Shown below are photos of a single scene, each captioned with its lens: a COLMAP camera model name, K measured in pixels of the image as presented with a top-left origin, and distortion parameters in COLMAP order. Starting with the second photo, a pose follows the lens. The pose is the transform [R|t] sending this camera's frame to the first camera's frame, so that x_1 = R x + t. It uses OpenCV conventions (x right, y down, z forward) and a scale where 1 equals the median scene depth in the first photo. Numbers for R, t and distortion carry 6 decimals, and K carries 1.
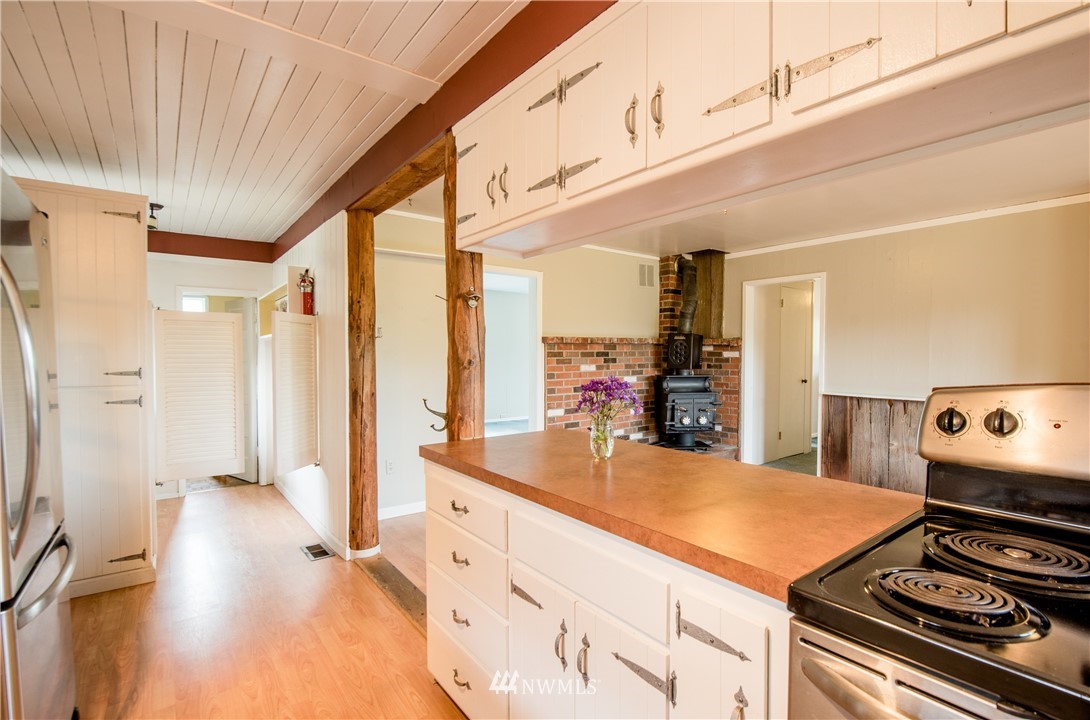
lens RADIAL K [[504.8, 0, 543.7], [0, 504.8, 361.1], [0, 0, 1]] dist [-0.020746, -0.000659]
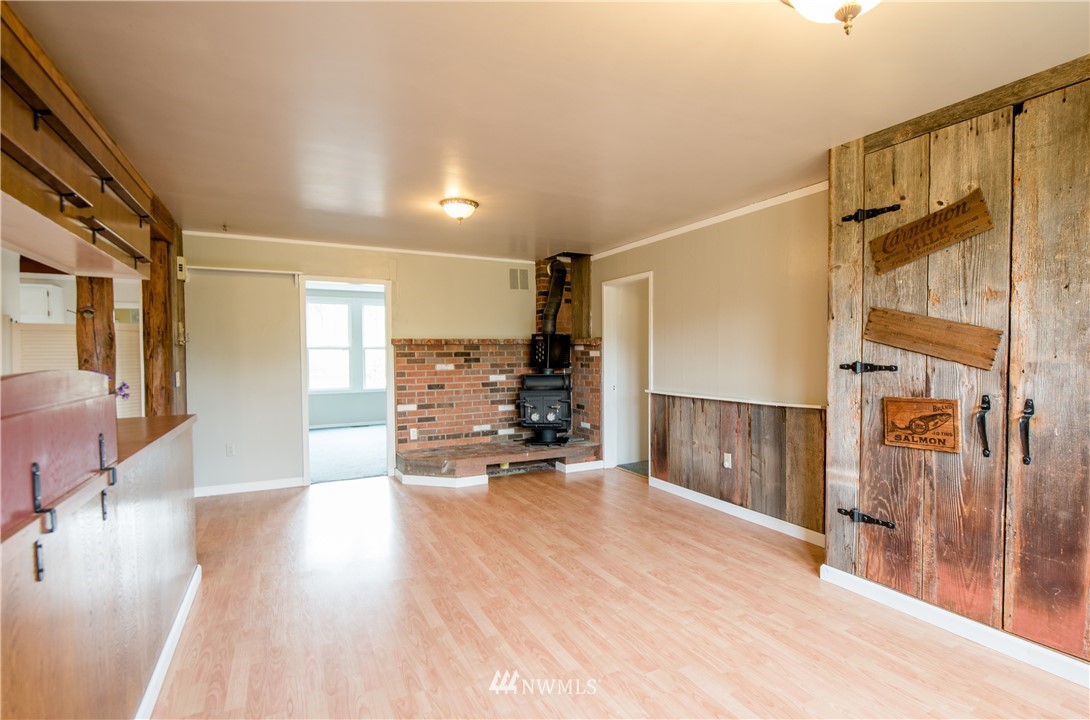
lens RADIAL K [[504.8, 0, 547.1], [0, 504.8, 361.6], [0, 0, 1]] dist [-0.020746, -0.000659]
pose [[0.986253, -0.005077, -0.165167, 0.452457], [0.004689, 0.999985, -0.002736, 0.005345], [0.165178, 0.001924, 0.986262, -0.030213]]
